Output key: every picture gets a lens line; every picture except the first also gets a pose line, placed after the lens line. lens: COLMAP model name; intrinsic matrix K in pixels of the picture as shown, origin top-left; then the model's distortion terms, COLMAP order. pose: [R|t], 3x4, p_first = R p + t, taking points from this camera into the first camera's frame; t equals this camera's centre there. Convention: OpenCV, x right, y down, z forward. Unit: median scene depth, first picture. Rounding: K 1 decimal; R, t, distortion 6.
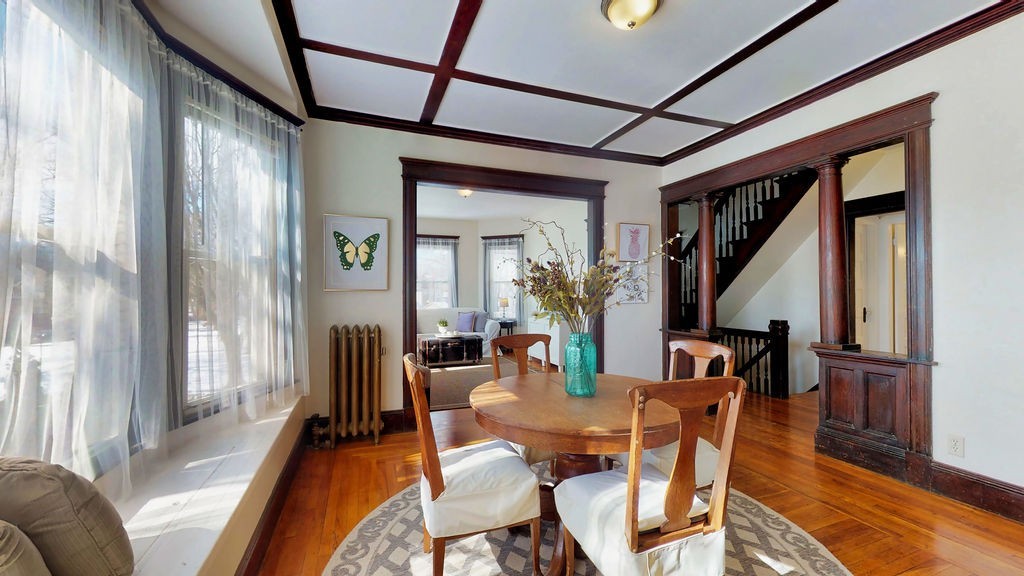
lens RADIAL K [[396.3, 0, 511.1], [0, 396.3, 291.2], [0, 0, 1]] dist [-0.000565, 0.000421]
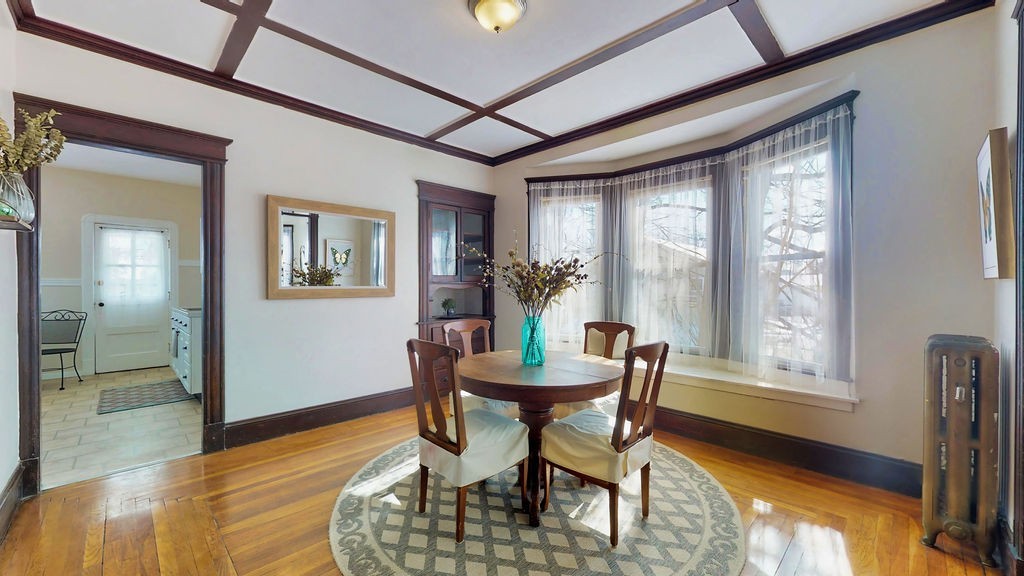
lens RADIAL K [[396.3, 0, 513.0], [0, 396.3, 290.4], [0, 0, 1]] dist [-0.000565, 0.000421]
pose [[-0.910314, 0.006707, -0.413864, 0.244594], [0.003568, 0.999959, 0.008356, 0.003282], [0.413903, 0.006130, -0.910301, 0.683065]]
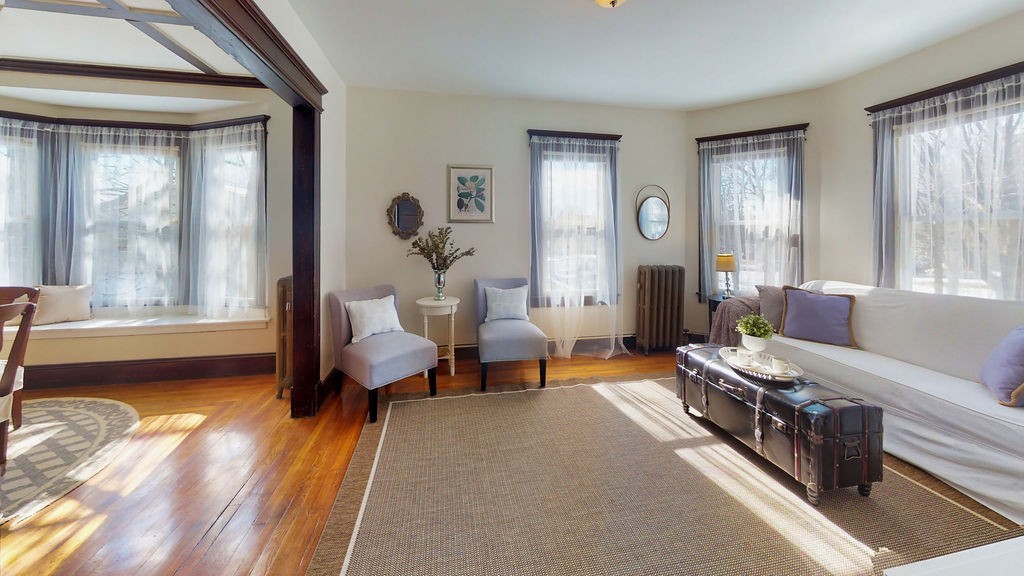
lens RADIAL K [[351.6, 0, 504.4], [0, 351.6, 234.6], [0, 0, 1]] dist [0.003599, -0.000401]
pose [[-0.159674, 0.007296, -0.987143, 0.236276], [0.001547, 0.999973, 0.007141, -0.015175], [0.987169, -0.000387, -0.159681, 0.905789]]
